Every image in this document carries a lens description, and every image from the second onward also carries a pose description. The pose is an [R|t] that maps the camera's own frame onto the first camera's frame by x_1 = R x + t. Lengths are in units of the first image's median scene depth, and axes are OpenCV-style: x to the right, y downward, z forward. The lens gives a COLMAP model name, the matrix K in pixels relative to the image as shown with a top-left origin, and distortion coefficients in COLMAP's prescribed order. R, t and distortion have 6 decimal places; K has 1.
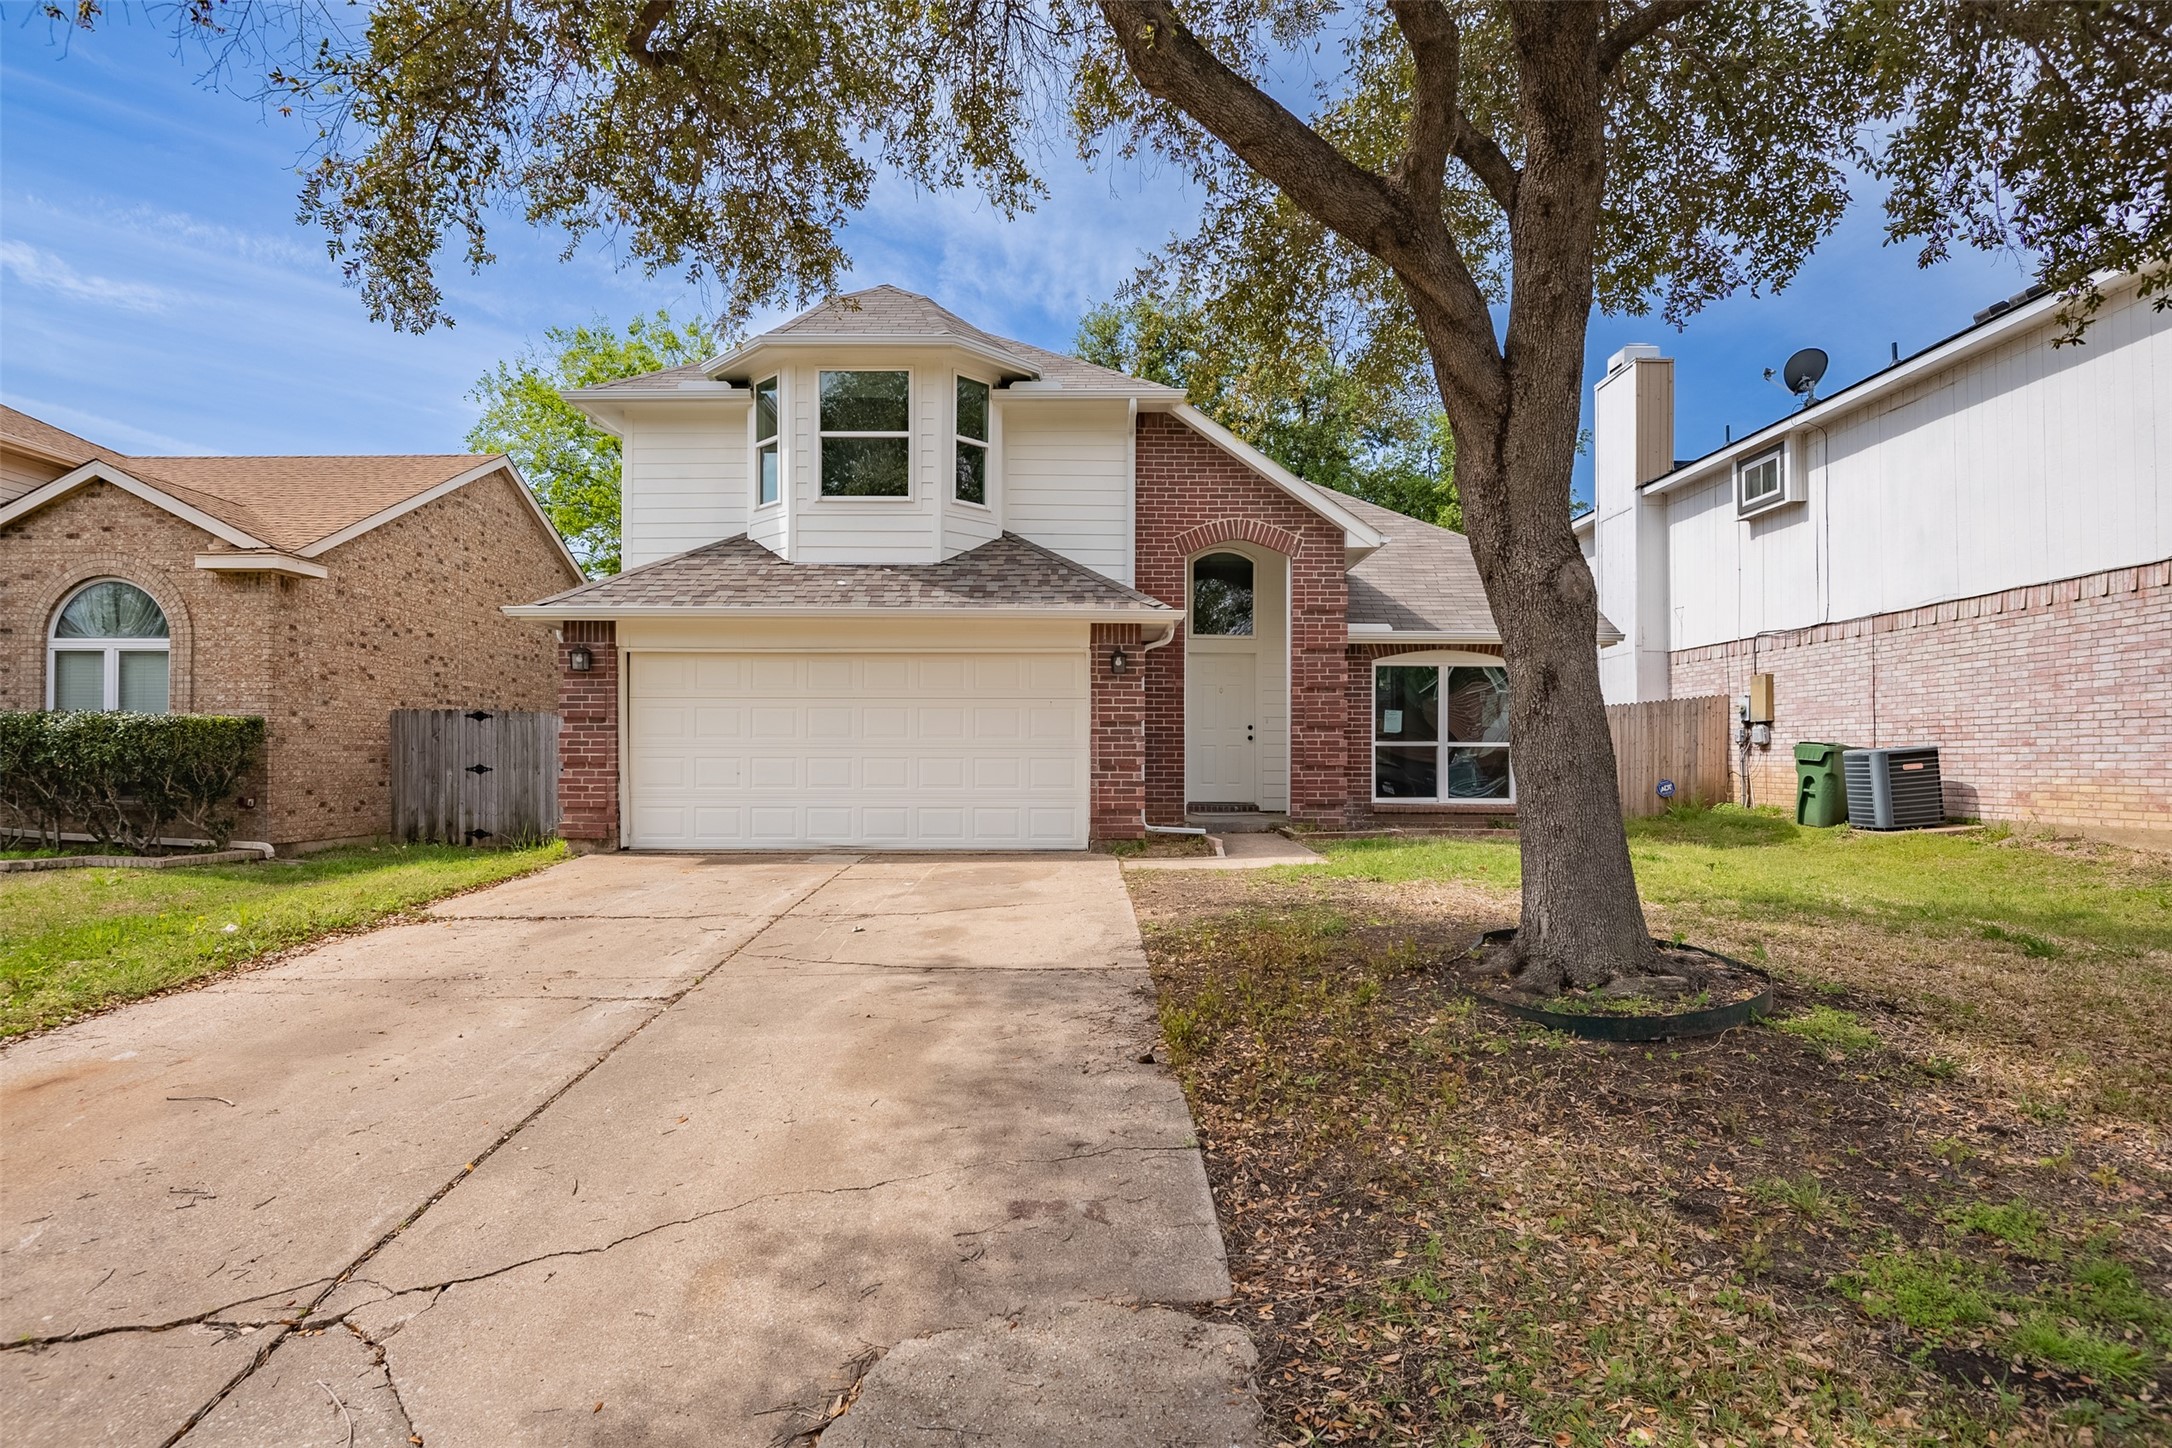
lens RADIAL K [[1113.2, 0, 1086.0], [0, 1113.2, 735.7], [0, 0, 1]] dist [0.000277, -0.001066]
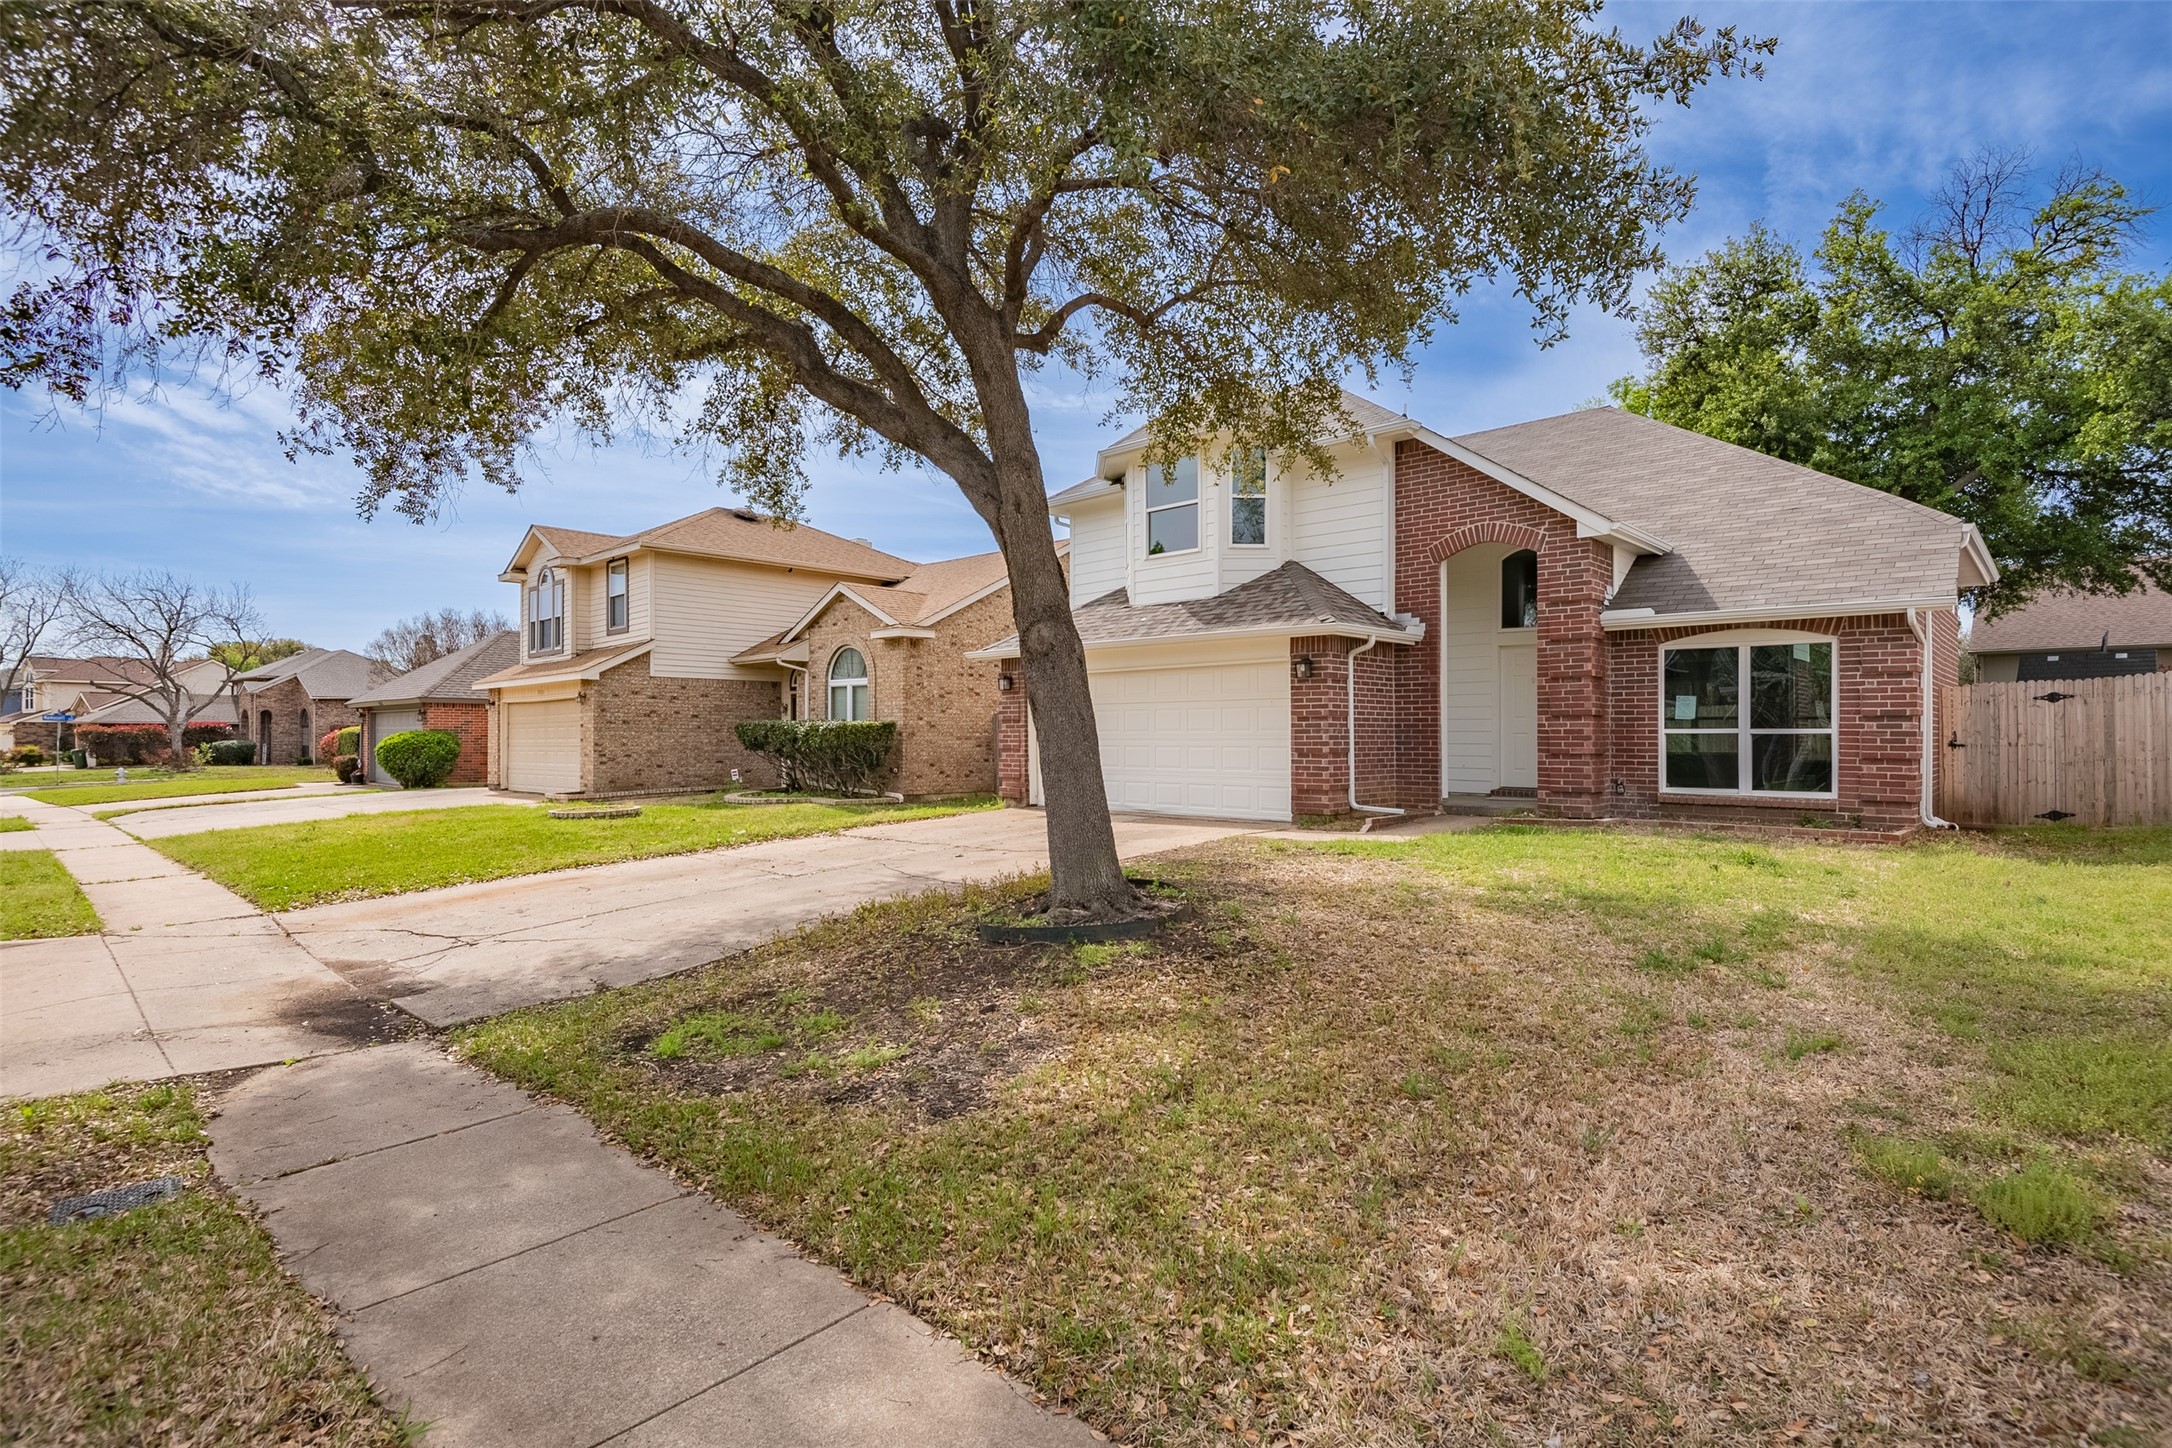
lens RADIAL K [[1009.0, 0, 1083.2], [0, 1009.0, 725.9], [0, 0, 1]] dist [-0.001952, -0.000018]
pose [[0.745585, -0.011025, -0.666319, 0.498217], [0.015159, 0.999885, 0.000418, -0.005943], [0.666238, -0.010412, 0.745667, 0.018001]]
